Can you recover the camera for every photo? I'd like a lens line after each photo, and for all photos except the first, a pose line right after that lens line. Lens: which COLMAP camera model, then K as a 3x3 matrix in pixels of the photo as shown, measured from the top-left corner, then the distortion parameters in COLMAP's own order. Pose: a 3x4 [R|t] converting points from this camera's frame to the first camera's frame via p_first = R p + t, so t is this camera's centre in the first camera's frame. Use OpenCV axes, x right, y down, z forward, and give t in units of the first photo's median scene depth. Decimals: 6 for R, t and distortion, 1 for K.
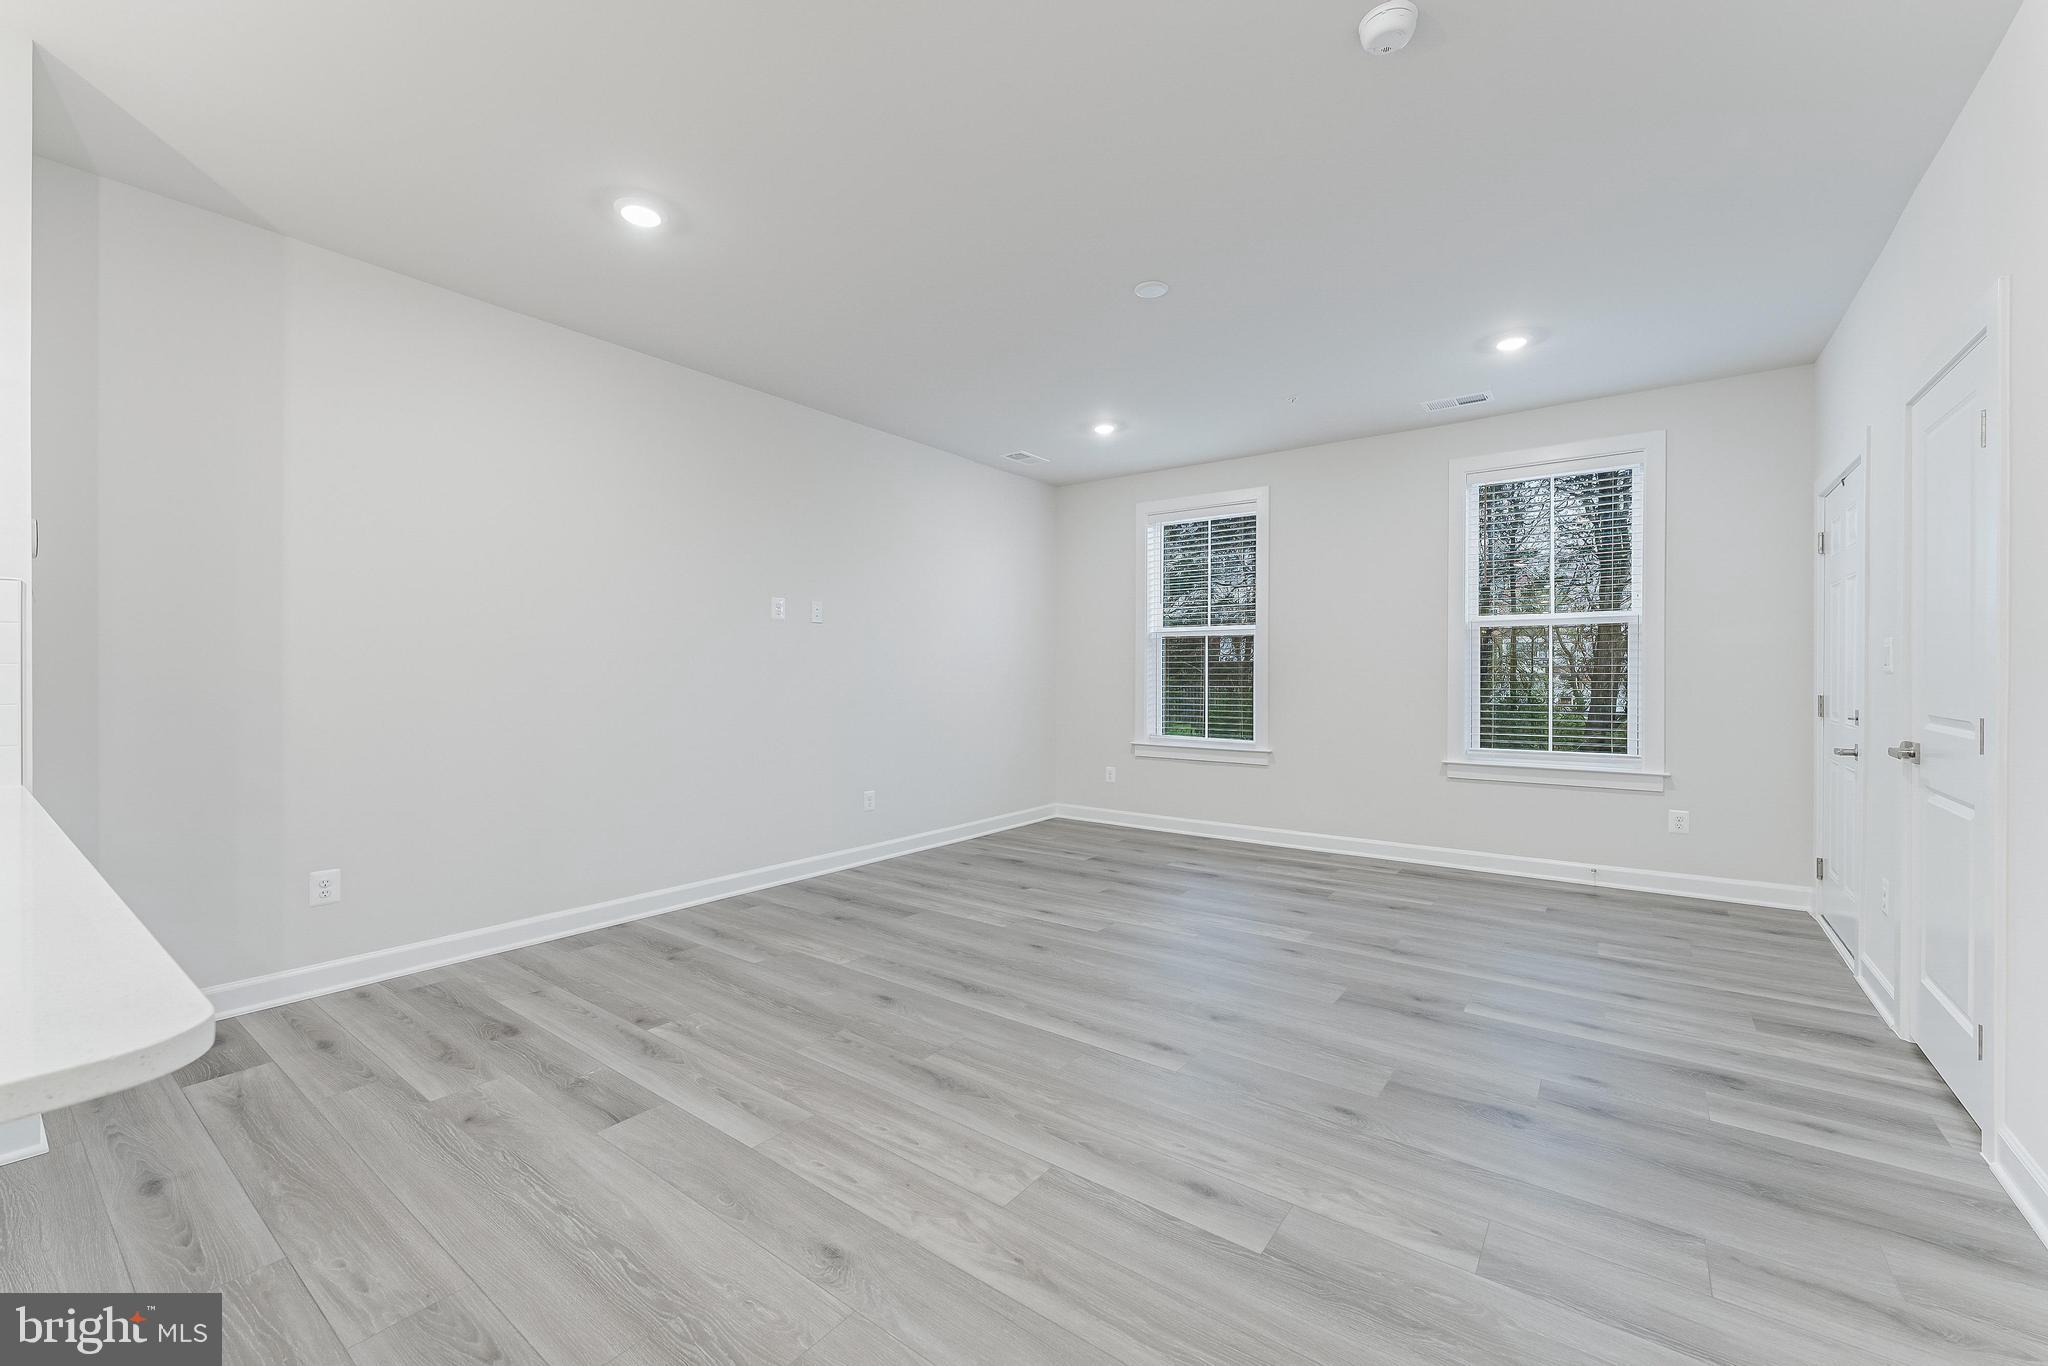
lens RADIAL K [[822.7, 0, 1035.2], [0, 822.7, 682.3], [0, 0, 1]] dist [-0.000787, 0.000553]
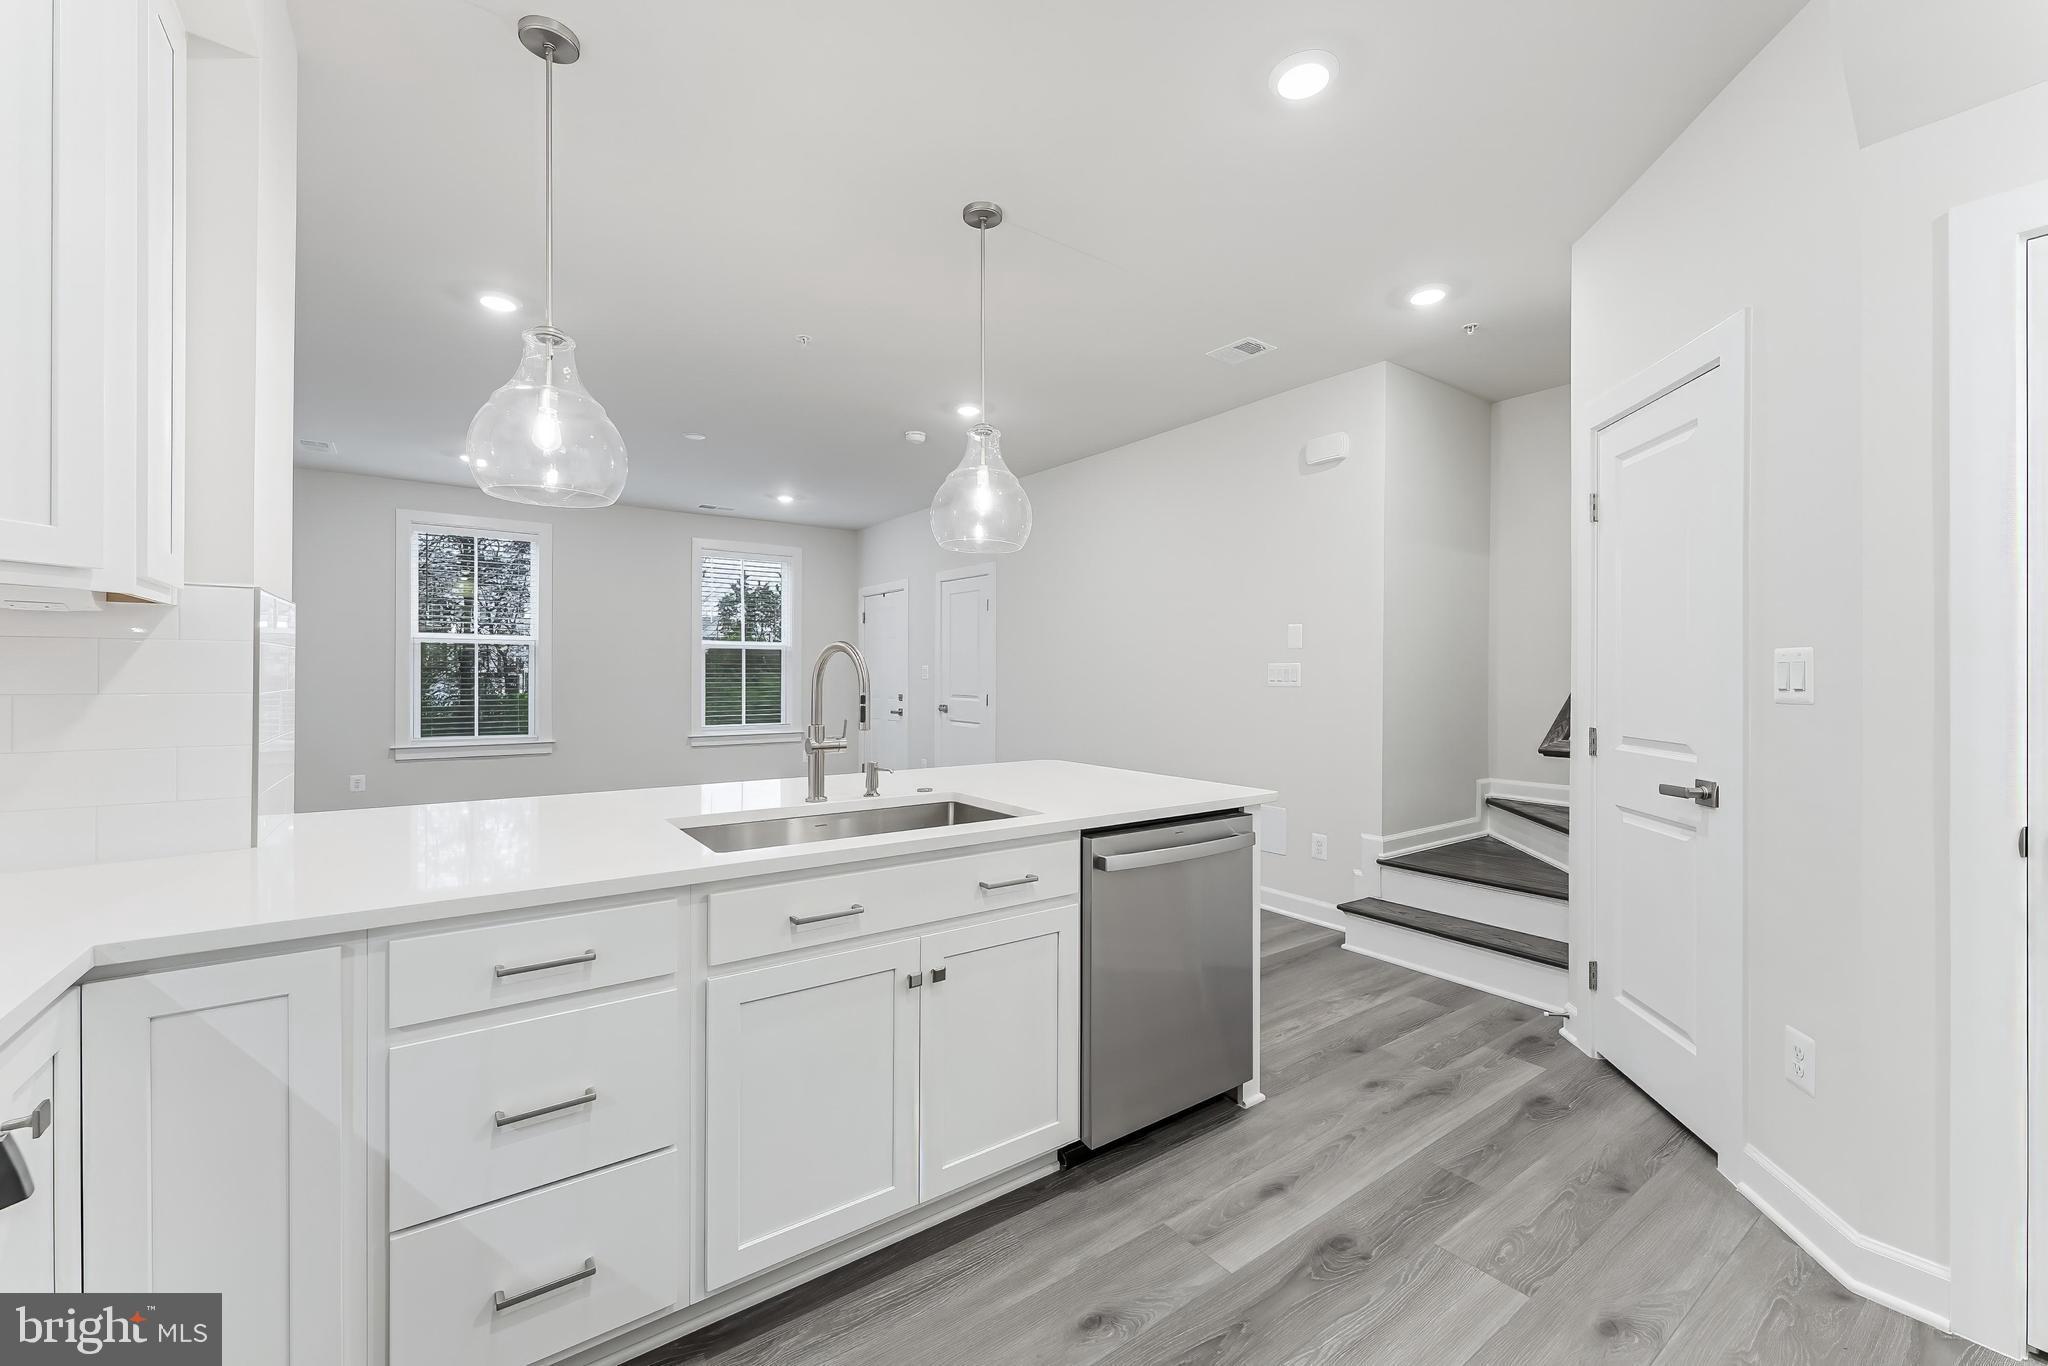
lens RADIAL K [[822.7, 0, 1042.4], [0, 822.7, 678.4], [0, 0, 1]] dist [-0.000787, 0.000553]
pose [[0.281730, -0.002288, 0.959491, -1.240322], [0.002914, 0.999995, 0.001529, -0.017566], [-0.959489, 0.002365, 0.281735, -0.076224]]
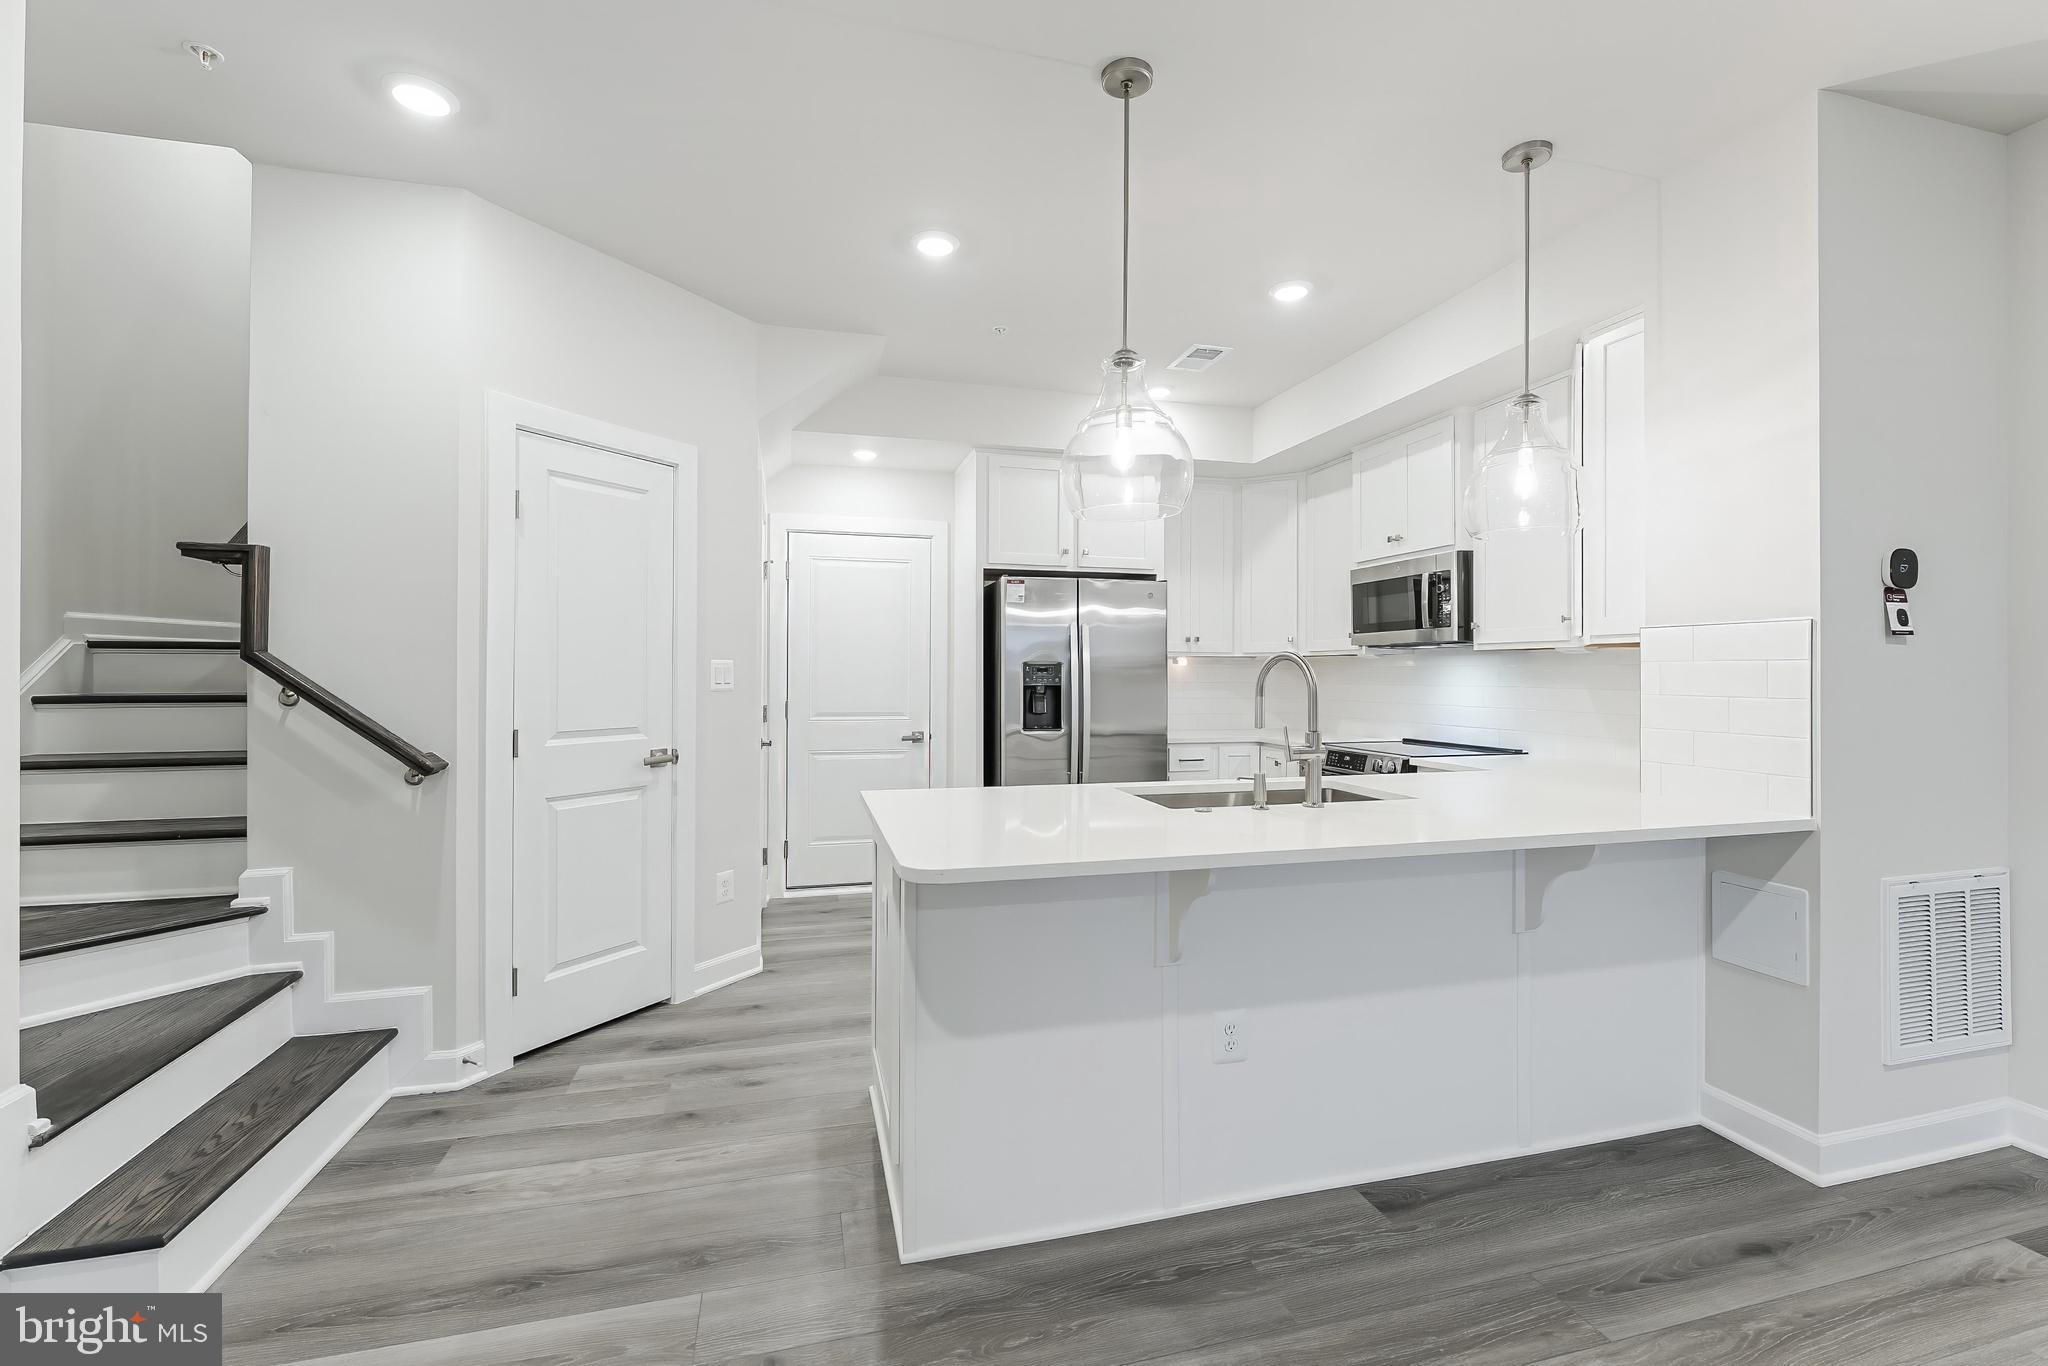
lens RADIAL K [[866.0, 0, 1029.9], [0, 866.0, 668.6], [0, 0, 1]] dist [-0.010760, 0.000716]
pose [[-0.620118, -0.002369, -0.784505, 0.143917], [-0.009567, 0.999944, 0.004543, -0.035193], [0.784450, 0.010323, -0.620106, 0.590406]]
